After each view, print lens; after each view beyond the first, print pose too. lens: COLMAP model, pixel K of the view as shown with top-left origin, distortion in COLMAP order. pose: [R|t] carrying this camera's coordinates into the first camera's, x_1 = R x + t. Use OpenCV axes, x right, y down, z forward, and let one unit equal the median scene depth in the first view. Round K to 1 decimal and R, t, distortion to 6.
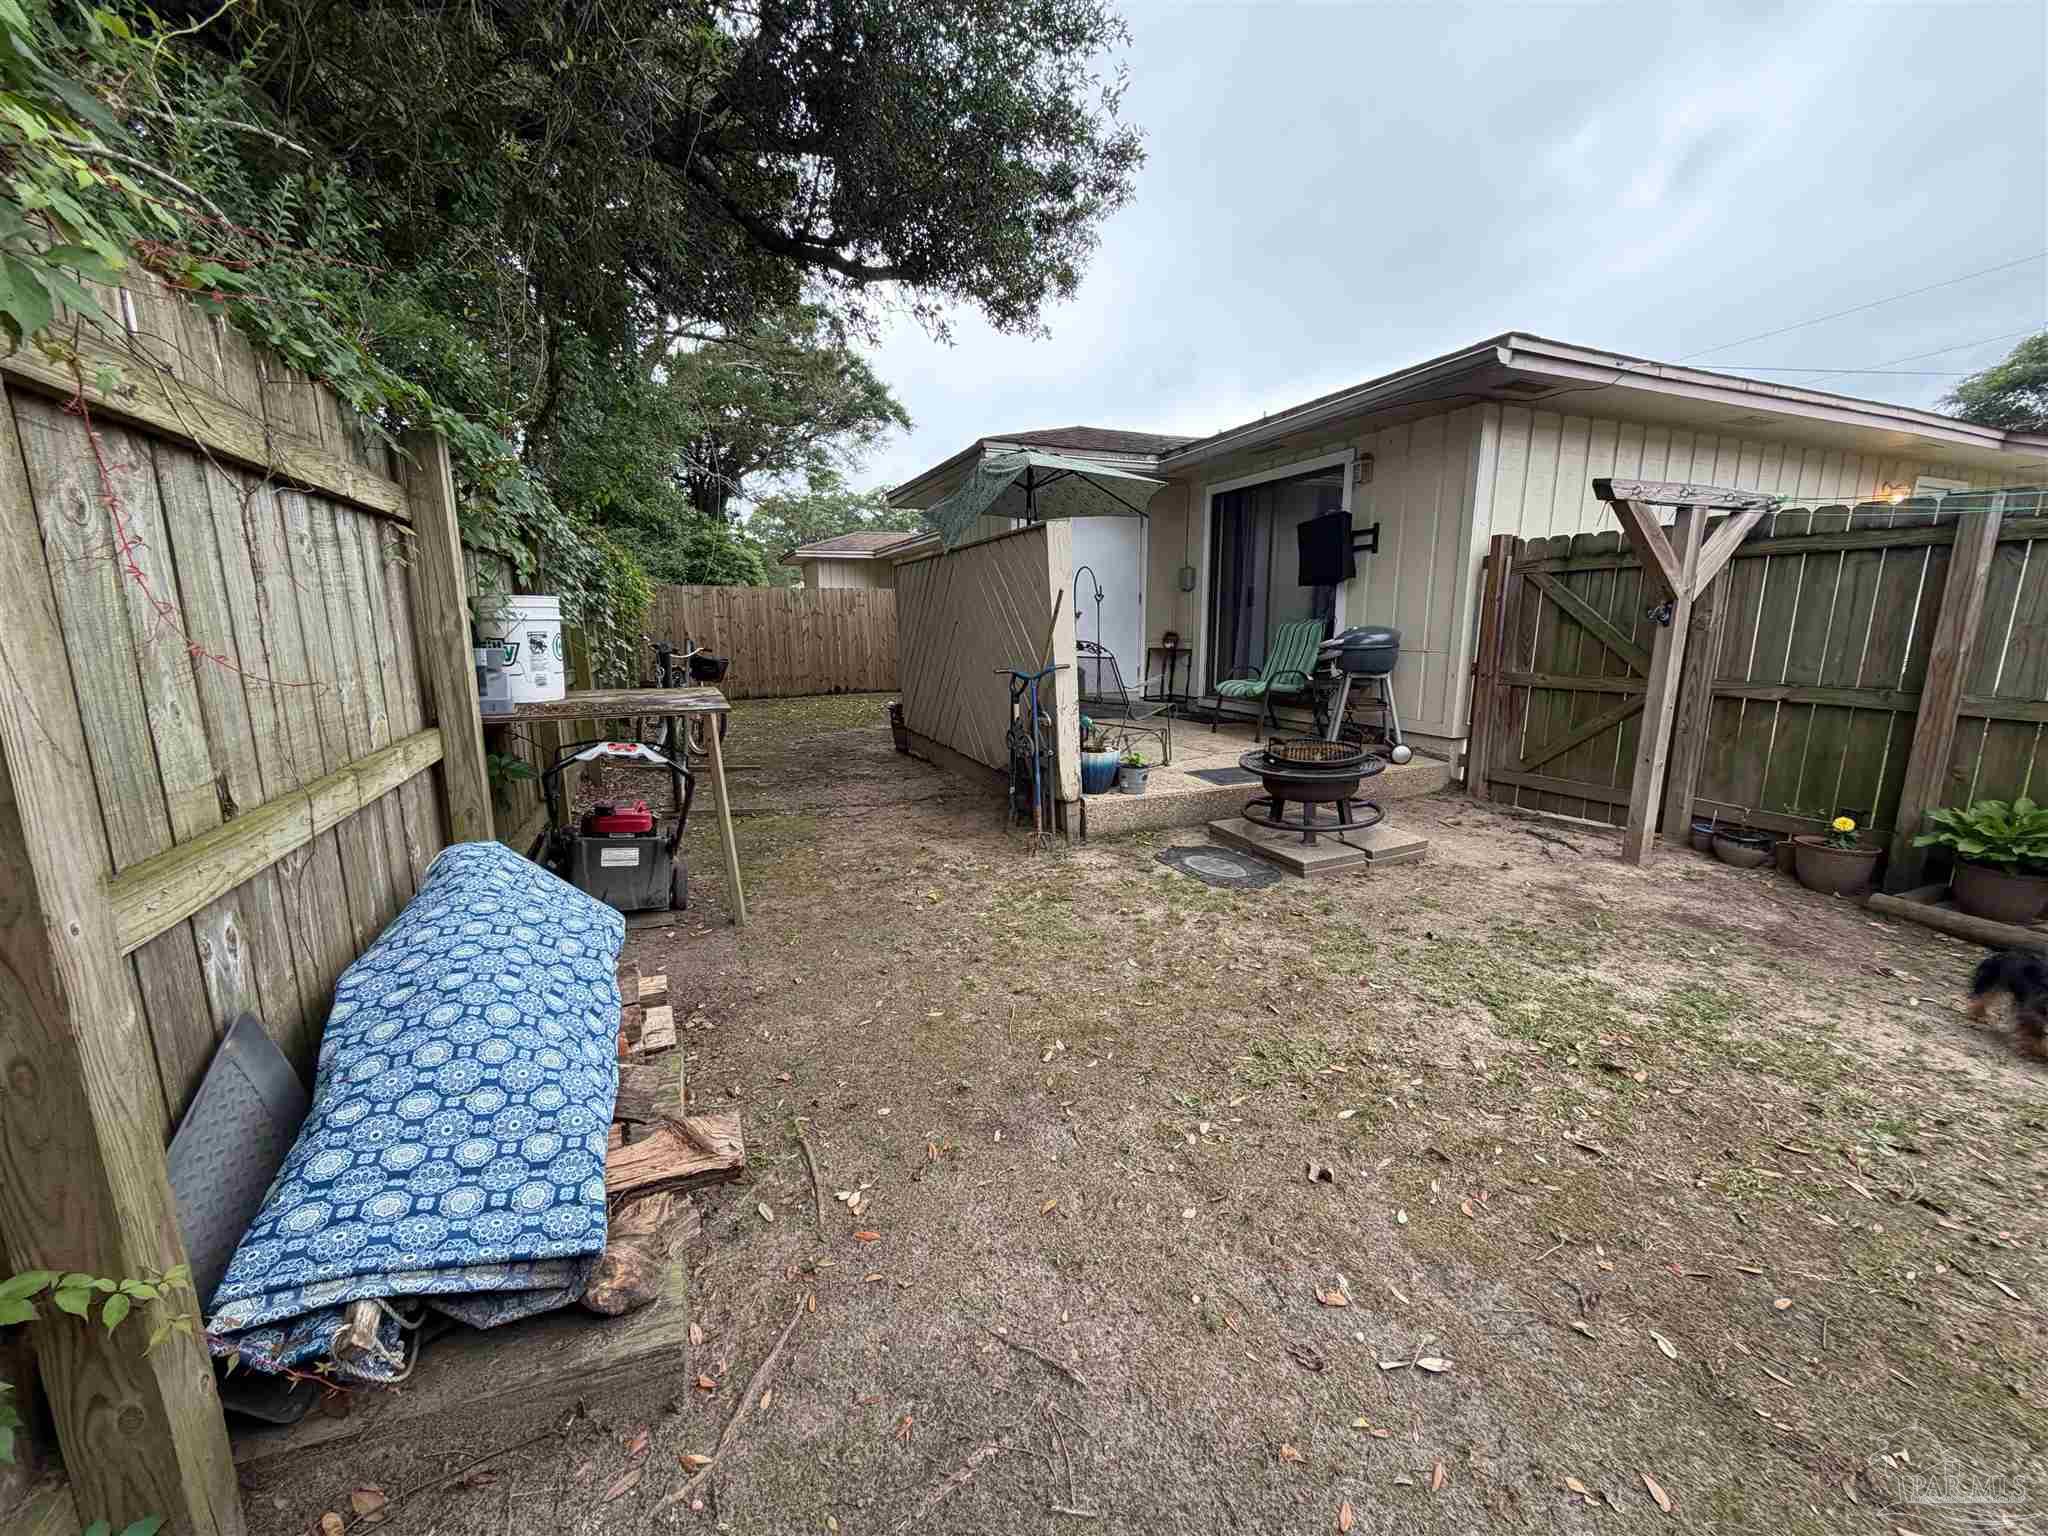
lens RADIAL K [[812.6, 0, 1029.9], [0, 812.6, 765.3], [0, 0, 1]] dist [0.002596, -0.000969]
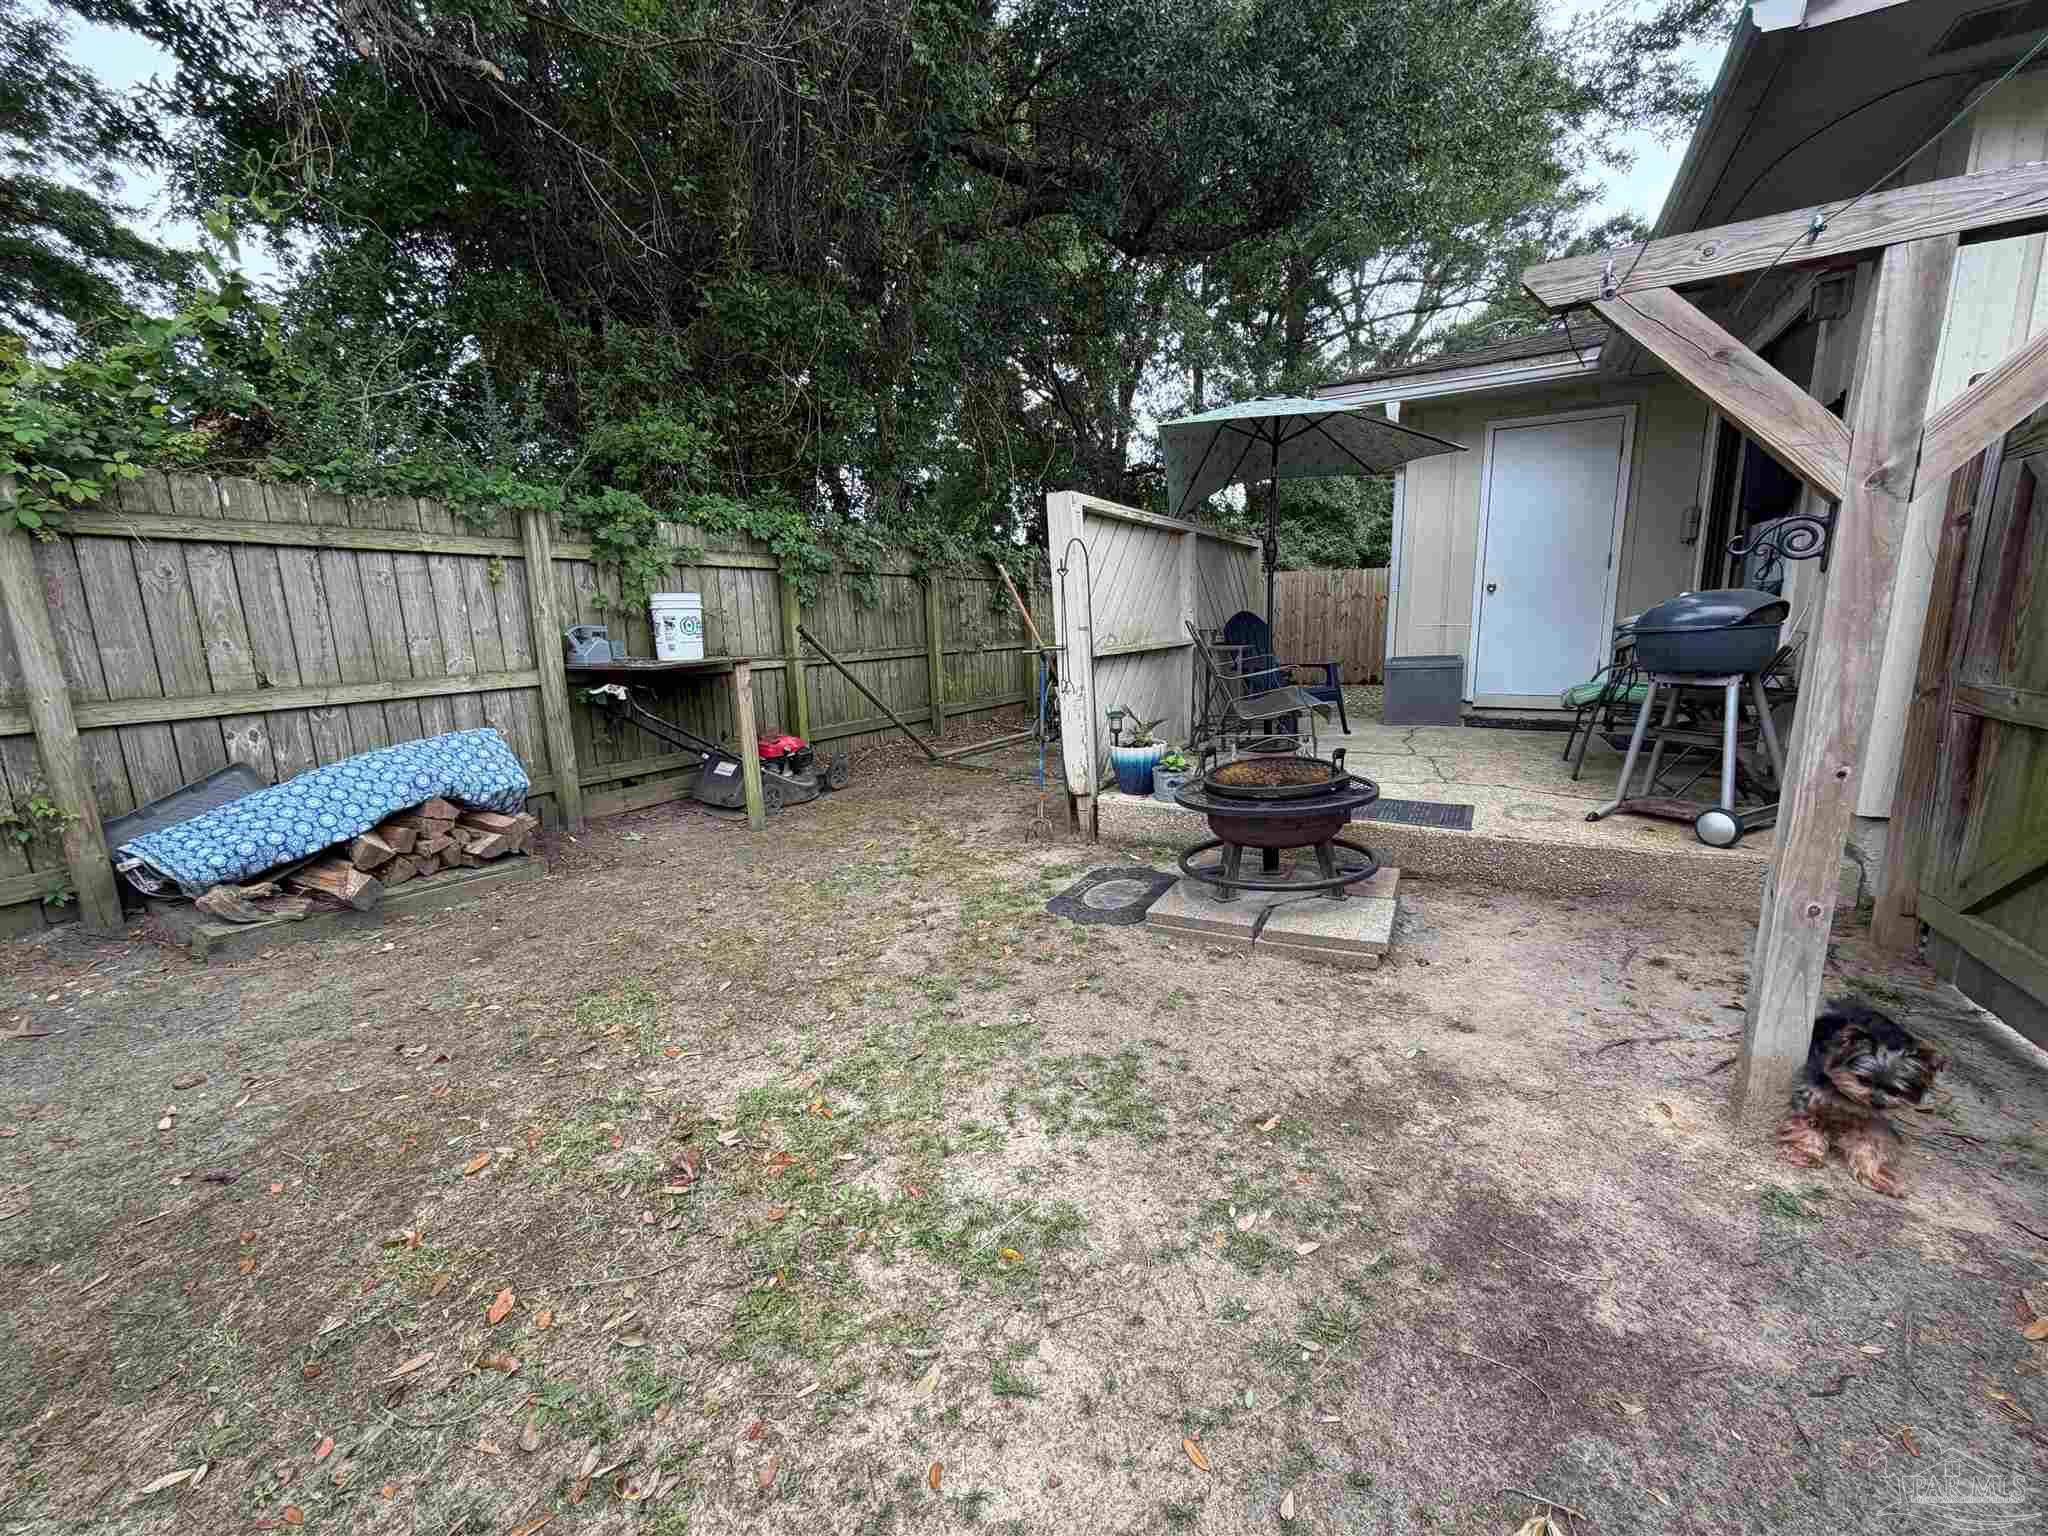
lens RADIAL K [[812.6, 0, 1029.9], [0, 812.6, 765.3], [0, 0, 1]] dist [0.002596, -0.000969]
pose [[0.614475, 0.131122, -0.777964, 0.925347], [-0.119599, 0.990177, 0.072424, -0.062436], [0.779818, 0.048540, 0.624121, 0.477025]]
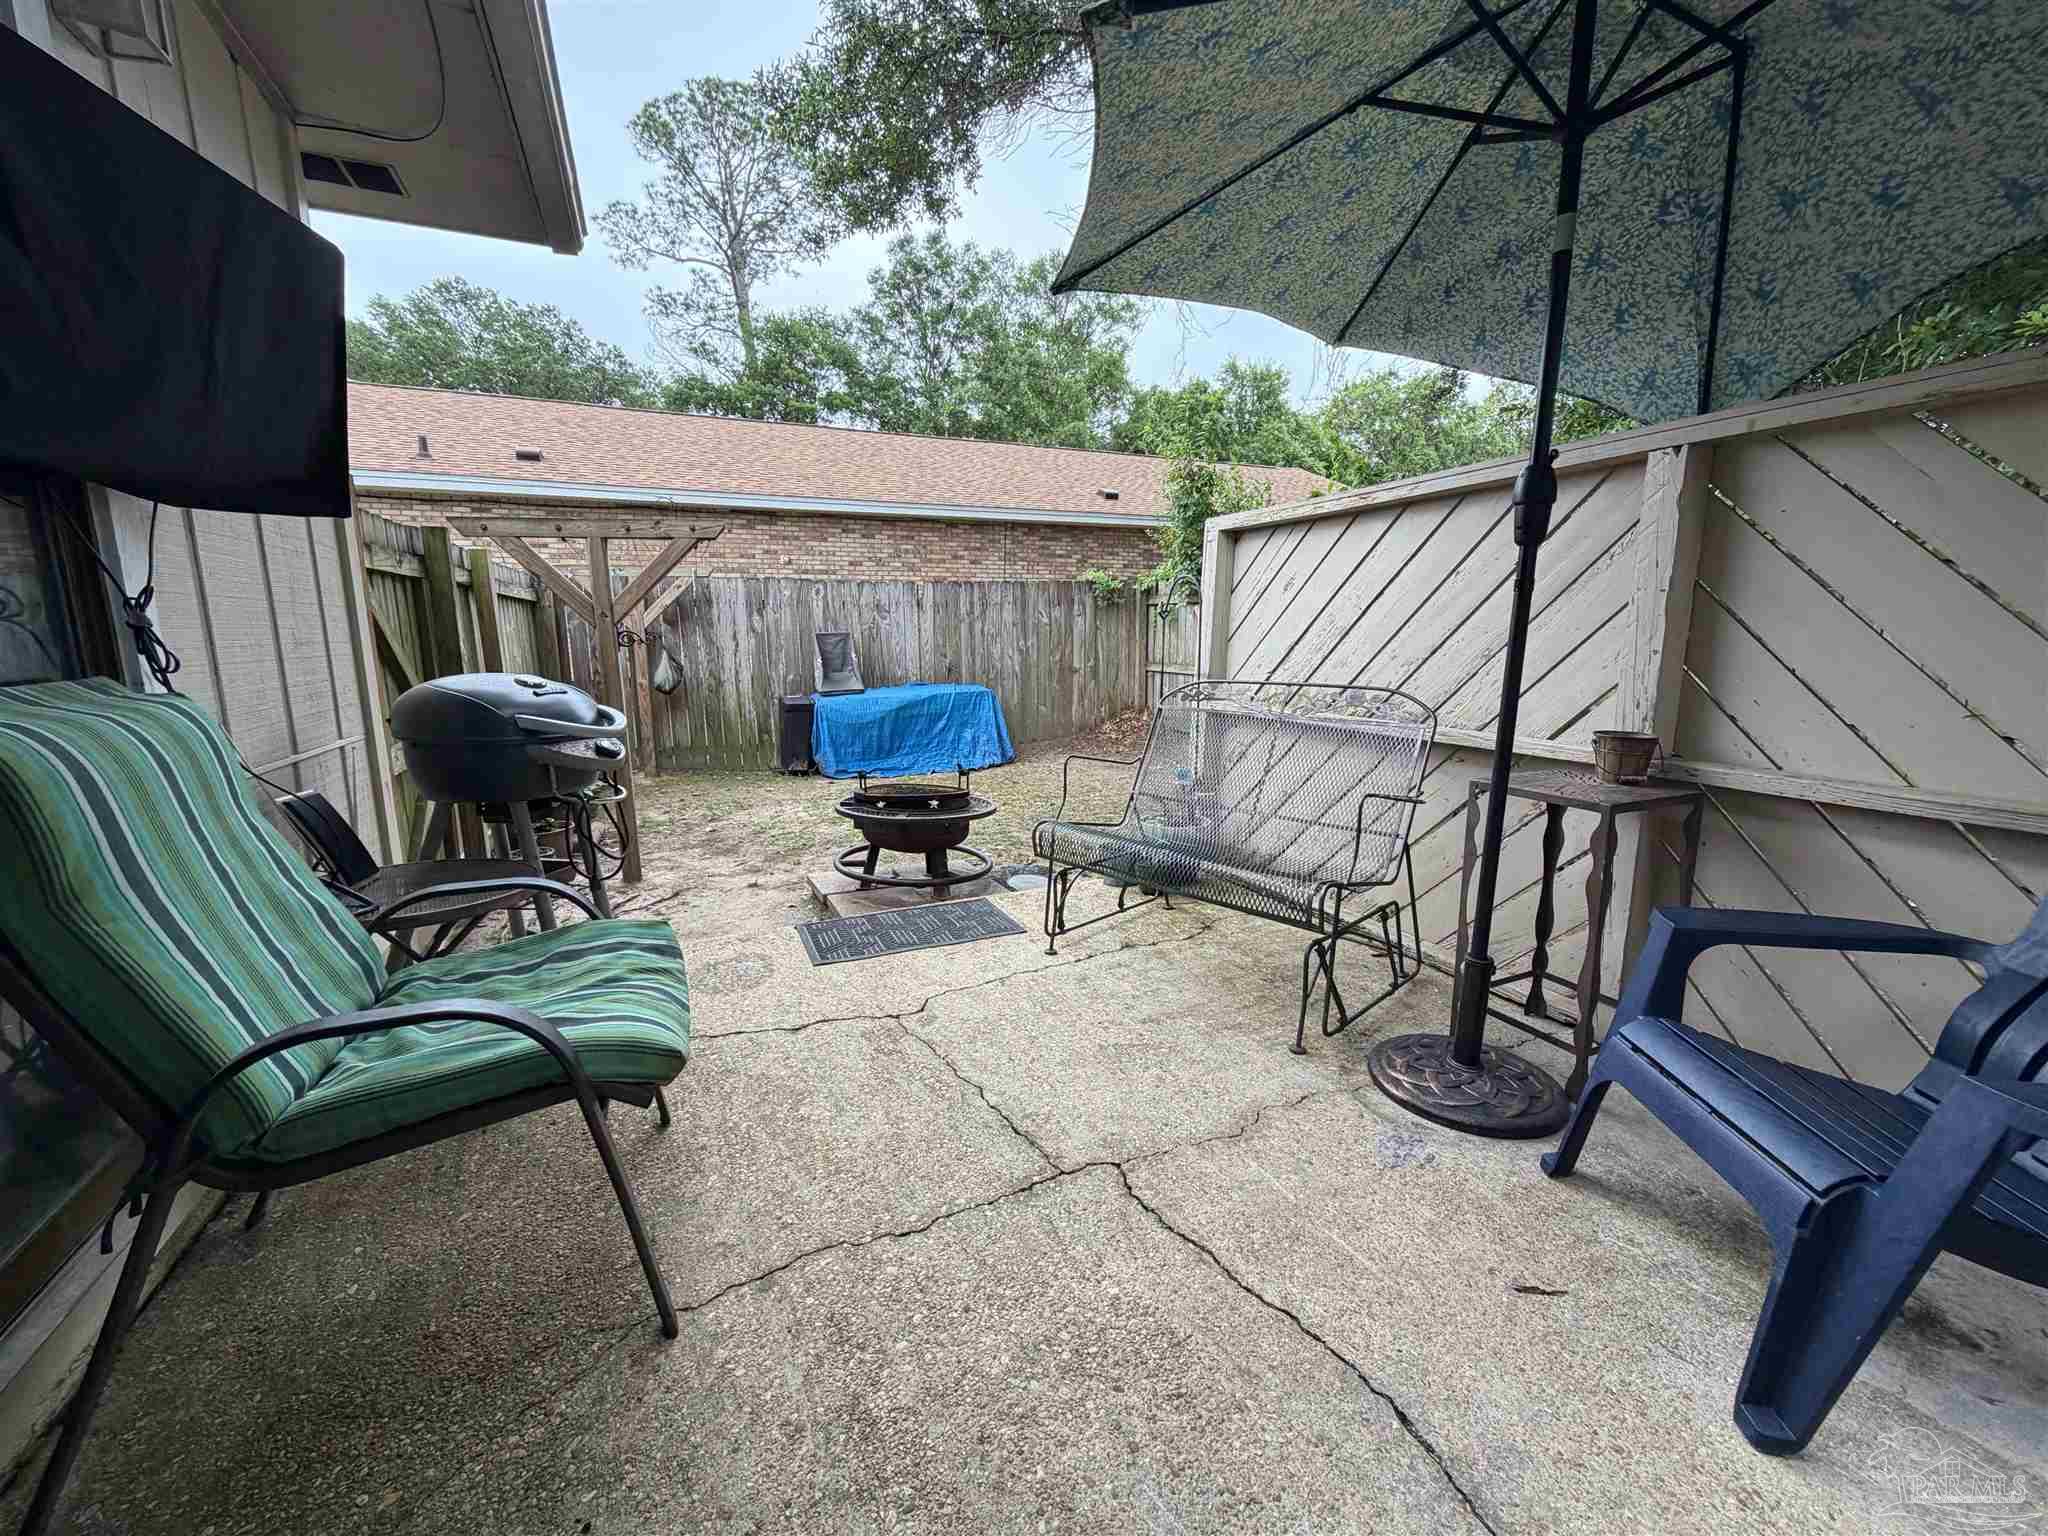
lens RADIAL K [[812.6, 0, 1029.9], [0, 812.6, 765.3], [0, 0, 1]] dist [0.002596, -0.000969]
pose [[-0.999810, 0.017136, -0.009312, 0.279643], [0.012875, 0.938578, 0.344827, -0.412616], [0.014649, 0.344642, -0.938620, 2.177524]]
